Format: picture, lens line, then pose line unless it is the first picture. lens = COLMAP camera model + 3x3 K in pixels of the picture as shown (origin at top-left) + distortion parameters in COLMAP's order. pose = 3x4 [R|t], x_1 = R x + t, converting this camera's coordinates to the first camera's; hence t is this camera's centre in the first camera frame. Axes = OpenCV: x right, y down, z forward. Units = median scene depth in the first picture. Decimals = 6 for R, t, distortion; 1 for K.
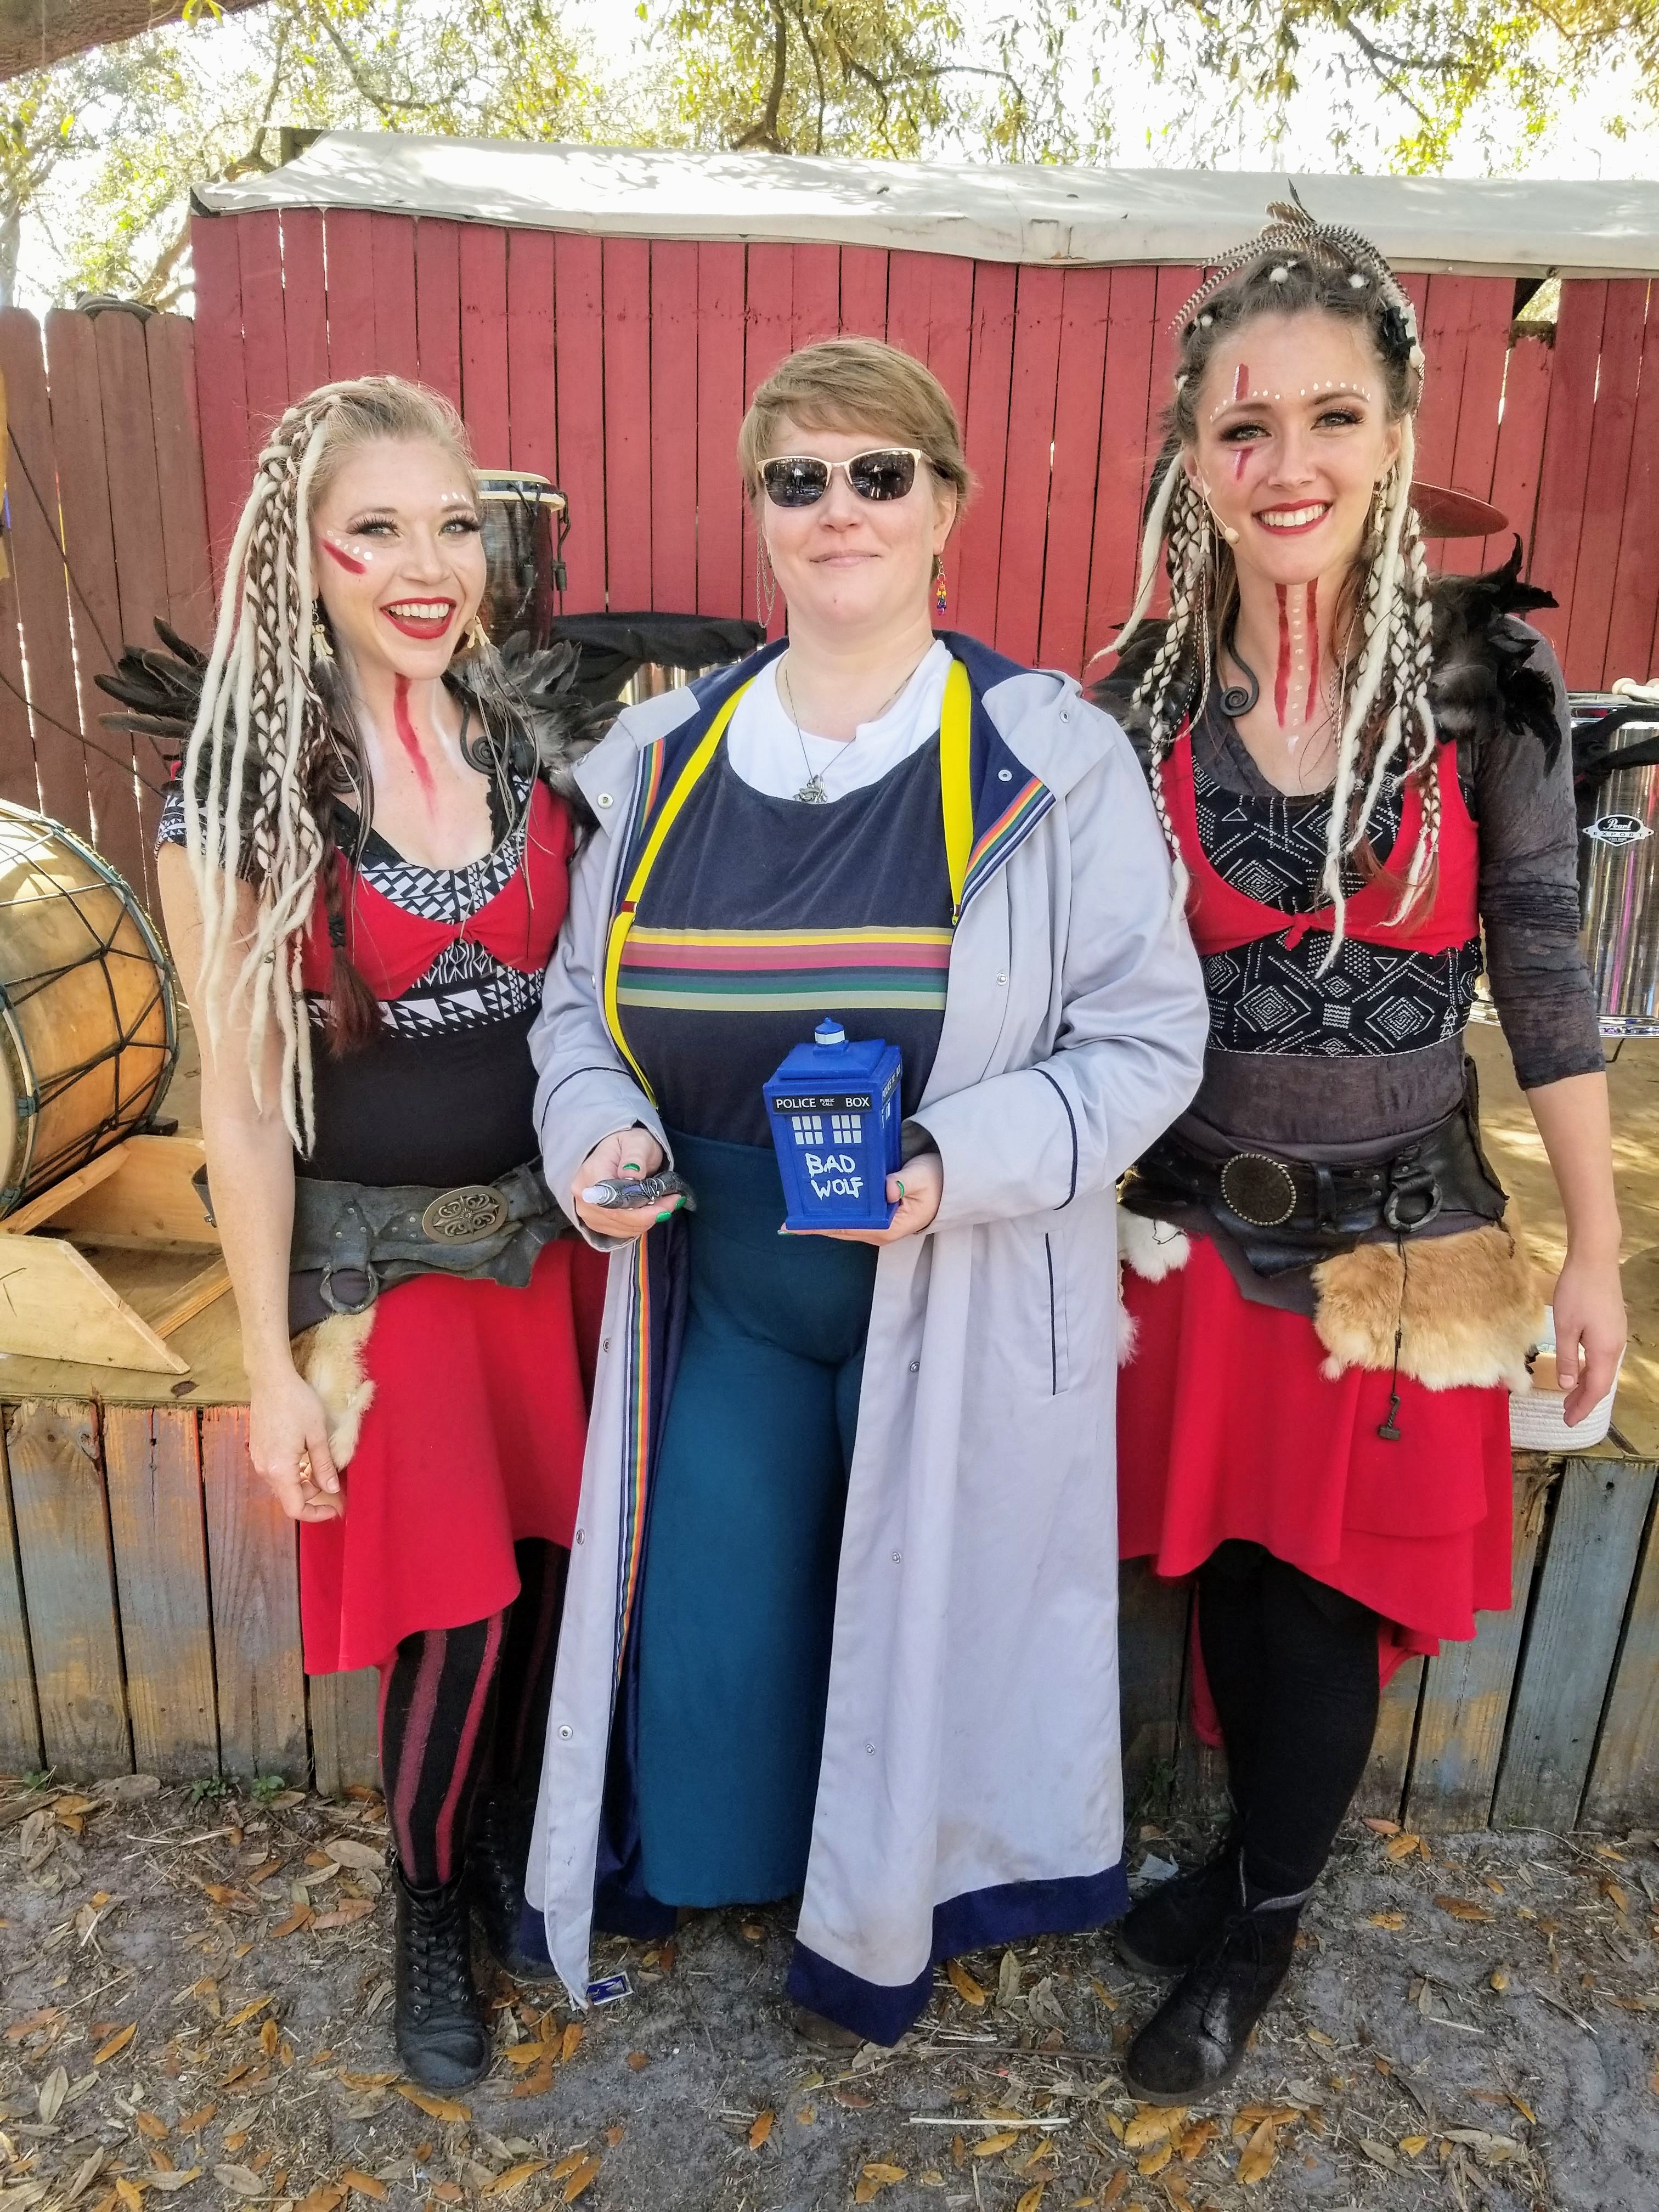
lens RADIAL K [[1673.9, 0, 829.5], [0, 1673.9, 1106.0], [0, 0, 1]] dist [0.002408, 0.000856]
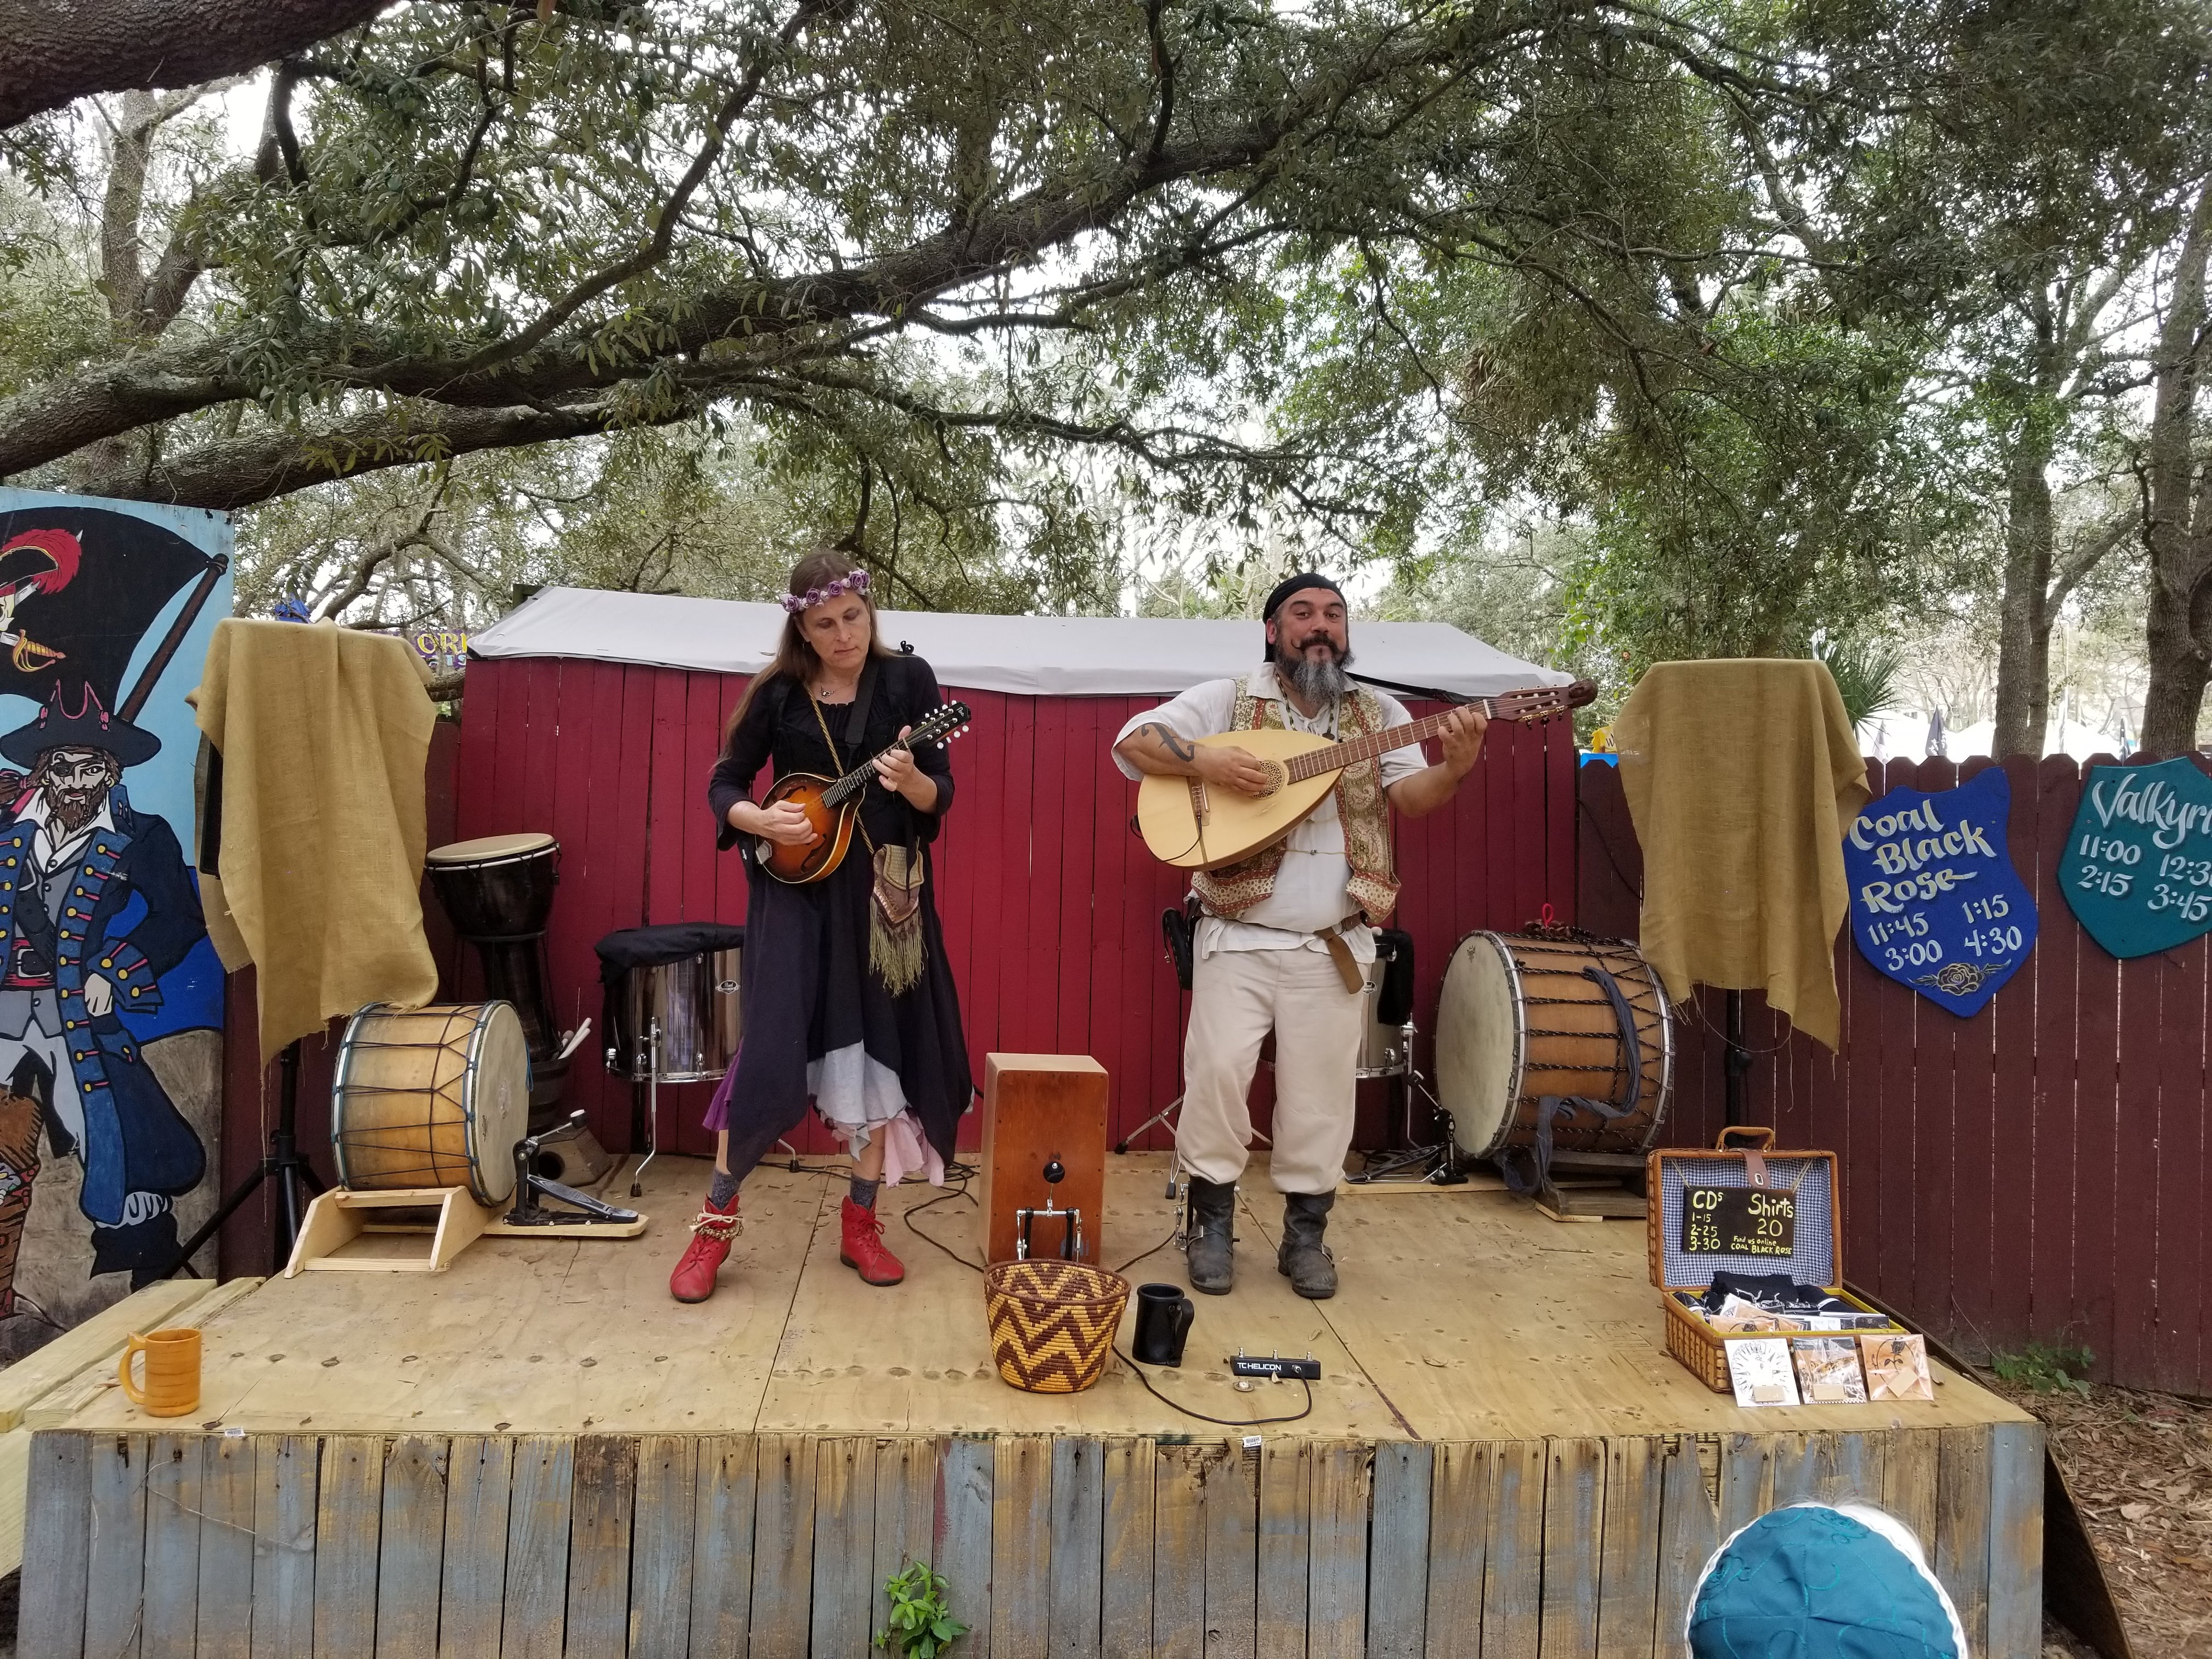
lens RADIAL K [[1673.9, 0, 1106.0], [0, 1673.9, 829.5], [0, 0, 1]] dist [0.002408, 0.000856]
pose [[0.992306, 0.000953, 0.123802, -0.021180], [0.038029, 0.949282, -0.312117, 0.140855], [-0.117820, 0.314423, 0.941943, -0.666897]]
